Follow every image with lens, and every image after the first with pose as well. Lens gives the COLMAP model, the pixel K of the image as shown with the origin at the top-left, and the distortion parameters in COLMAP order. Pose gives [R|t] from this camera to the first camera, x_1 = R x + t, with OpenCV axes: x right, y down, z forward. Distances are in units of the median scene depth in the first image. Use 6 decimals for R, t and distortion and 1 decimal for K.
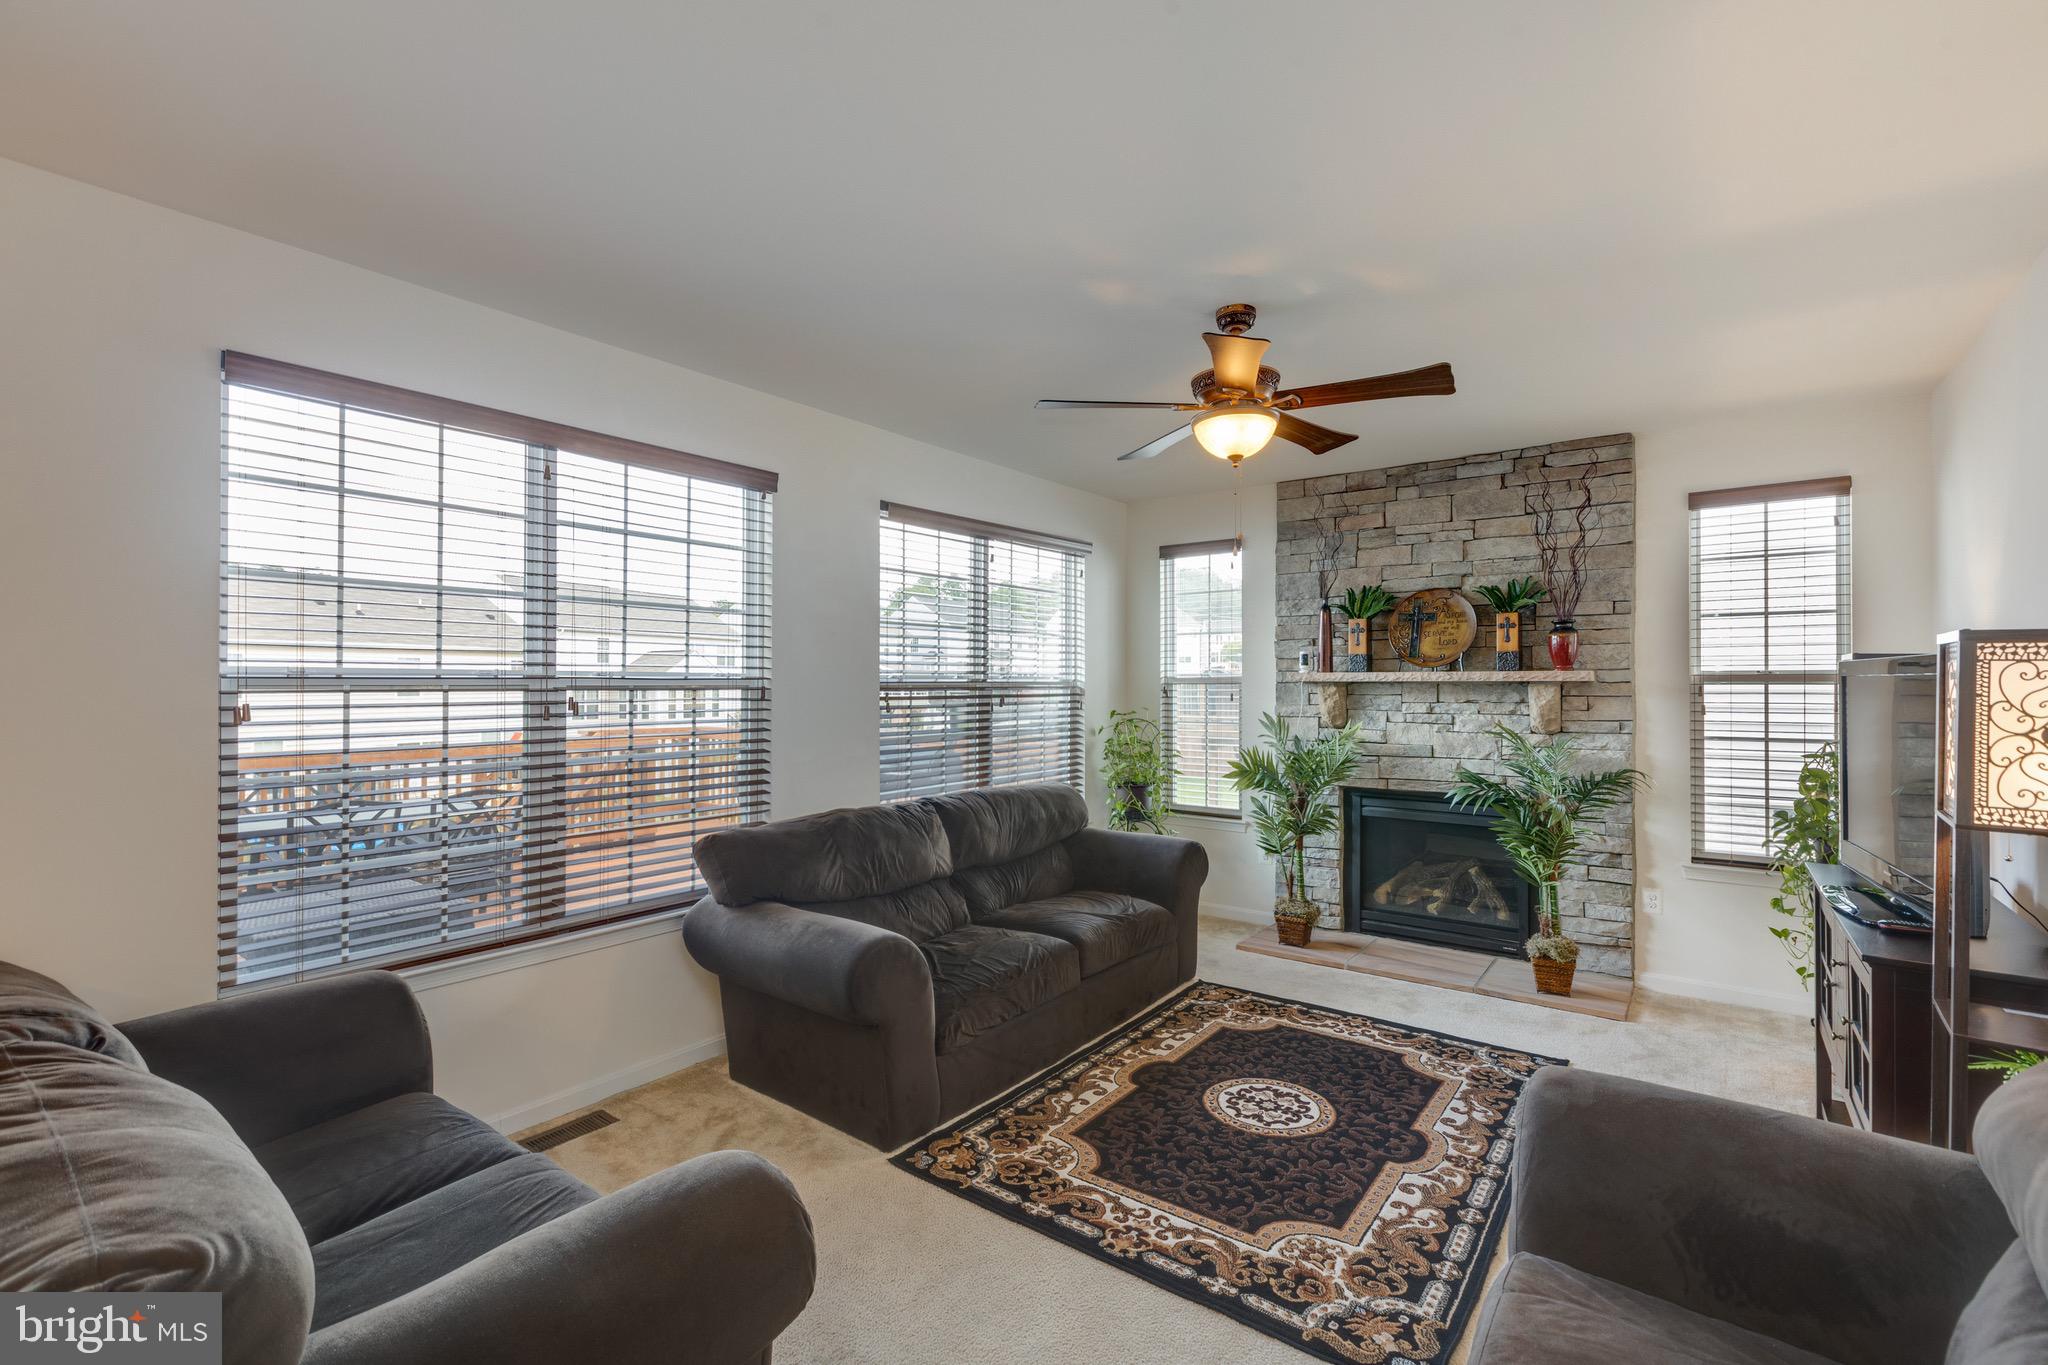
lens RADIAL K [[904.1, 0, 1026.9], [0, 904.1, 678.6], [0, 0, 1]] dist [0.004237, -0.002978]
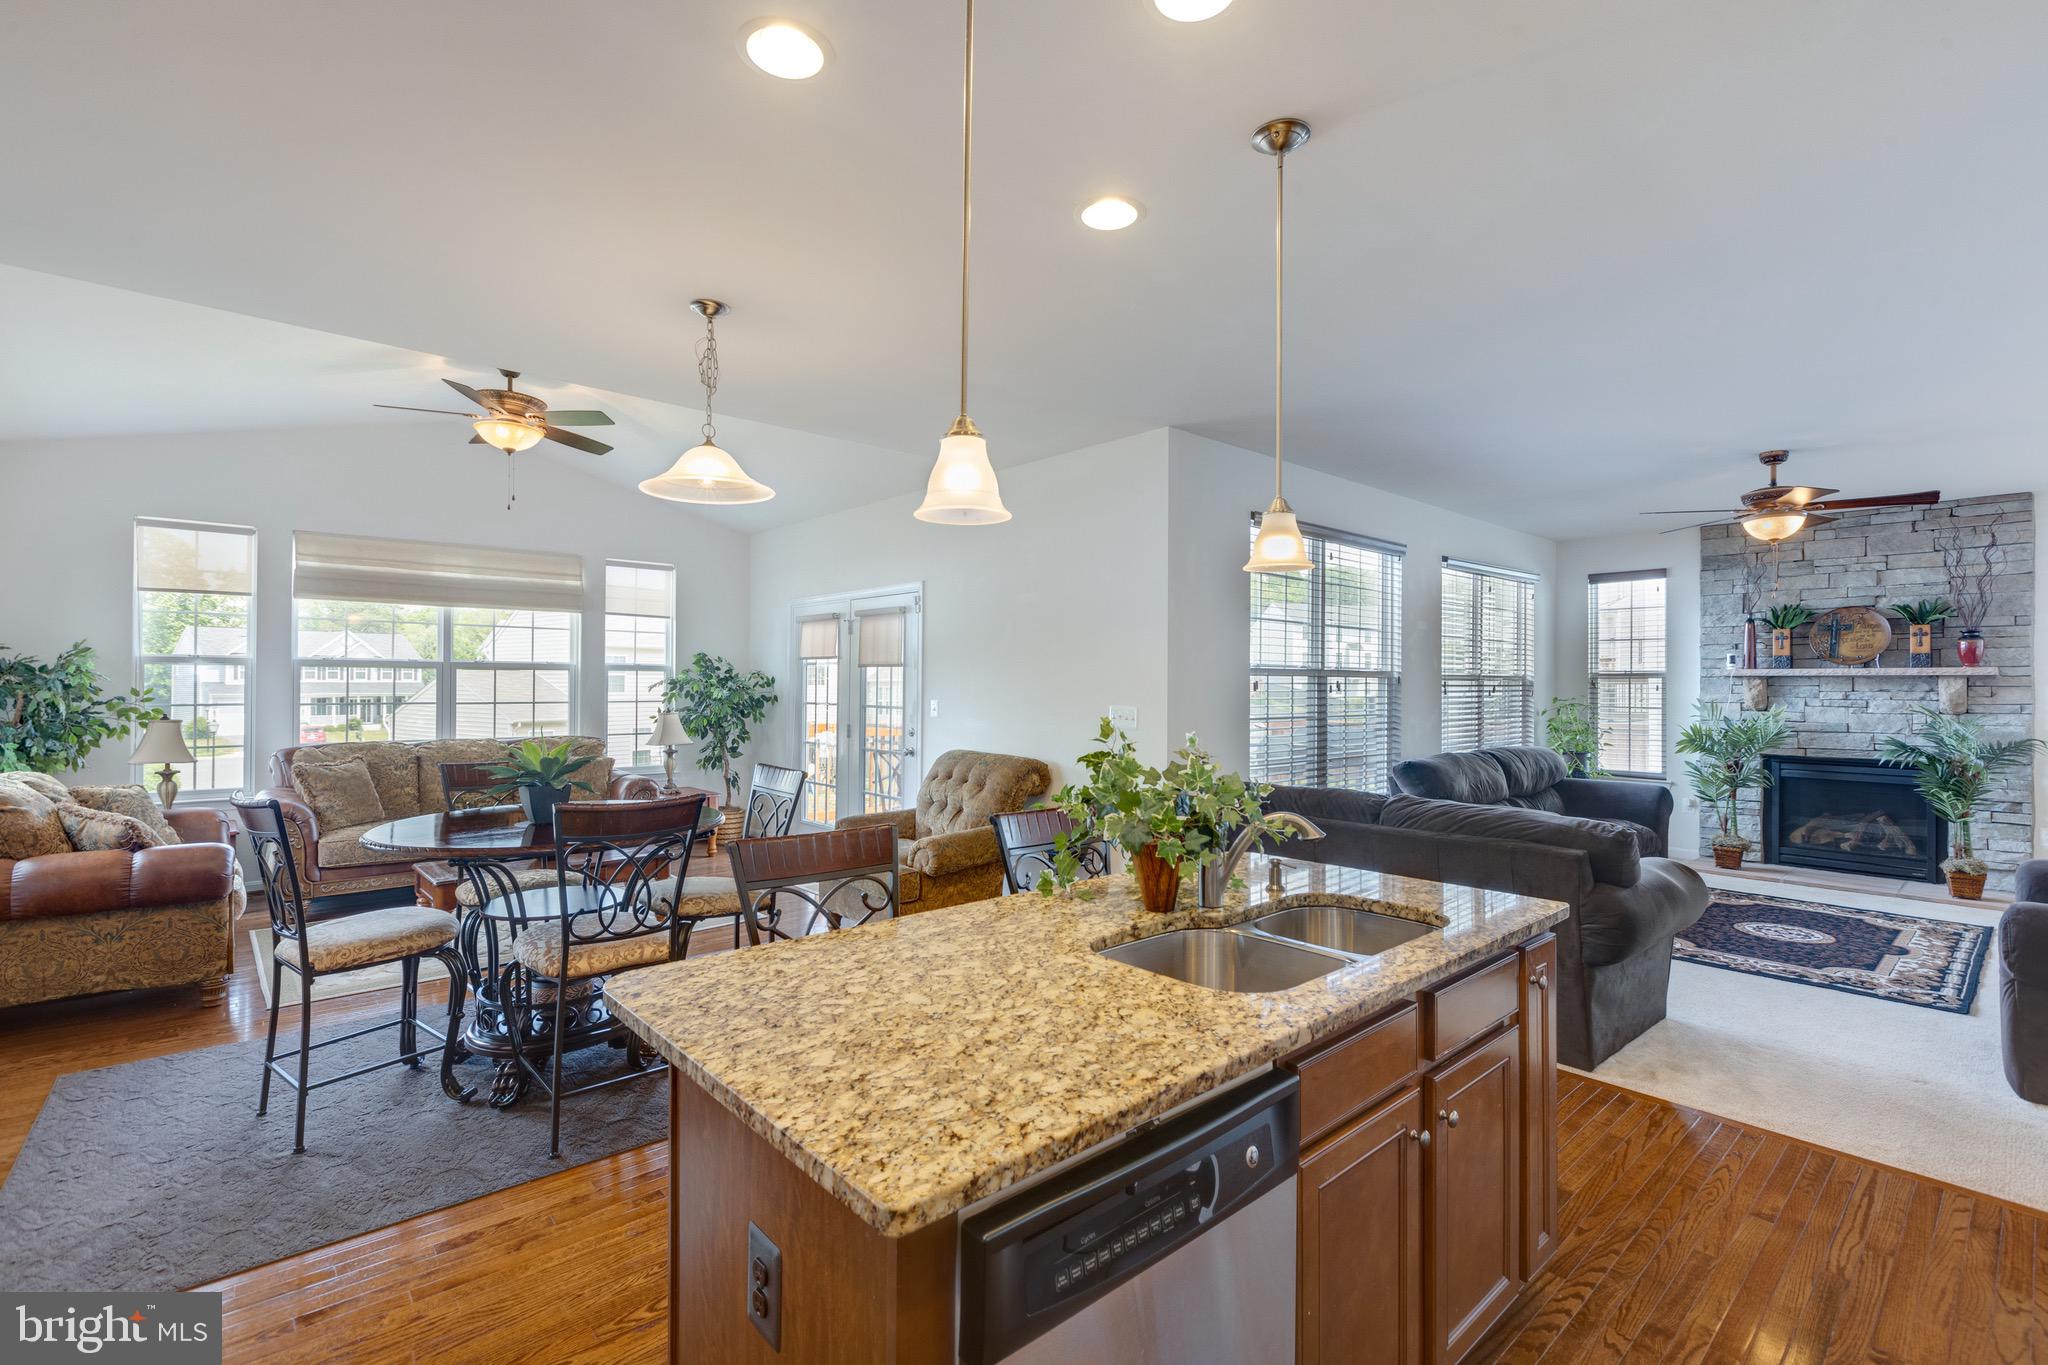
lens RADIAL K [[904.1, 0, 1026.9], [0, 904.1, 678.6], [0, 0, 1]] dist [0.004237, -0.002978]
pose [[0.979654, 0.003484, -0.200663, -0.593109], [-0.003800, 0.999992, -0.001191, 0.017228], [0.200657, 0.001929, 0.979660, -0.698072]]
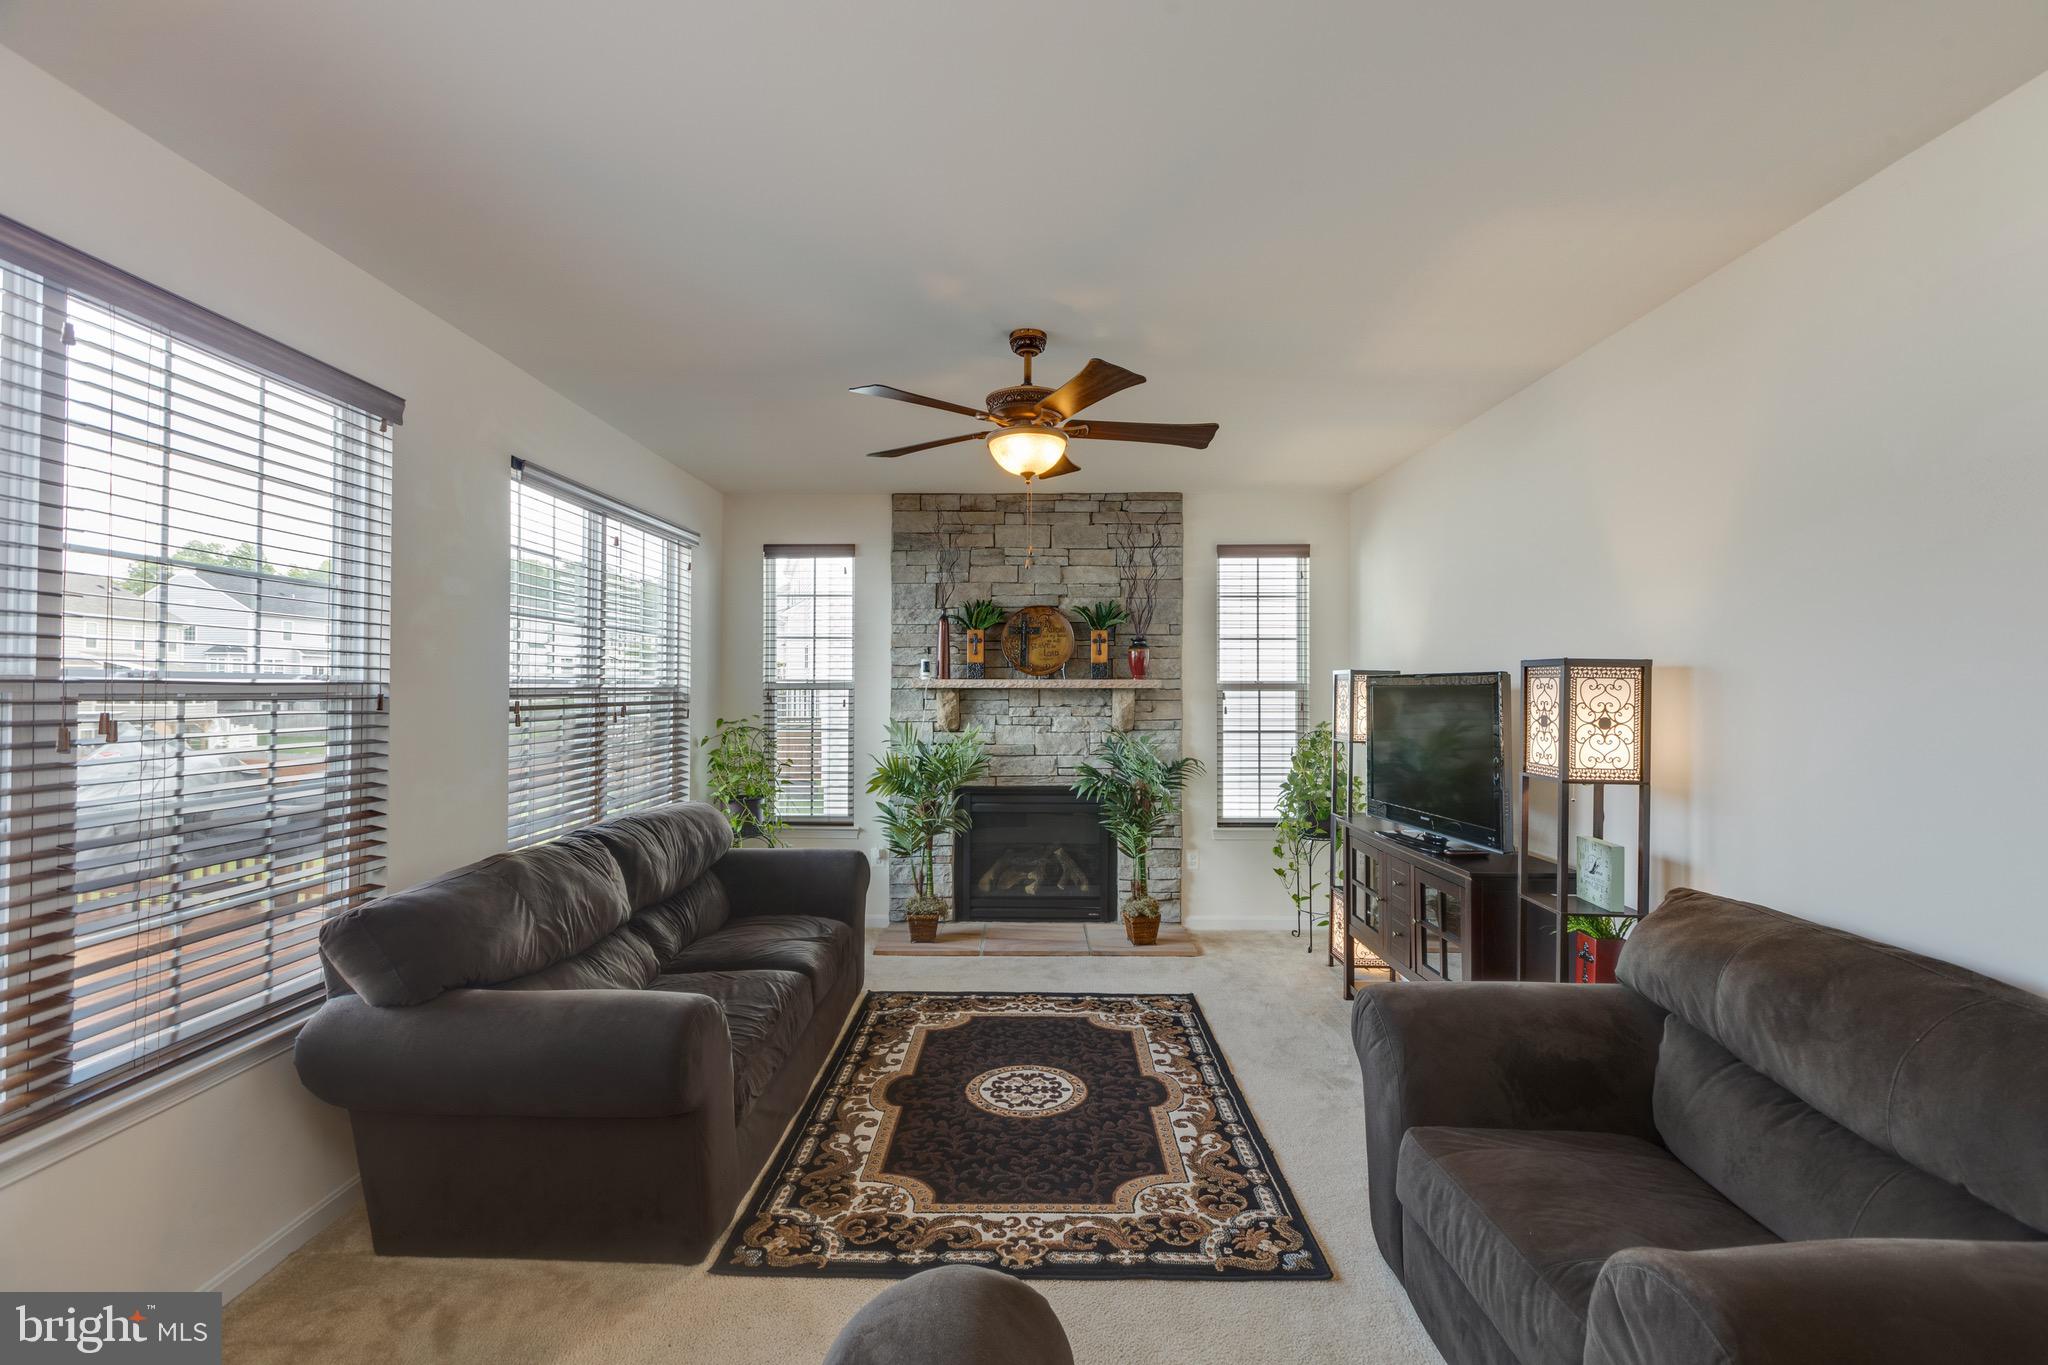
lens RADIAL K [[906.3, 0, 1024.0], [0, 906.3, 682.5], [0, 0, 1]] dist [0.002830, 0.000849]
pose [[0.806446, 0.005702, 0.591281, -0.290520], [-0.005078, 0.999983, -0.002717, -0.000841], [-0.591286, -0.000812, 0.806461, 0.118102]]
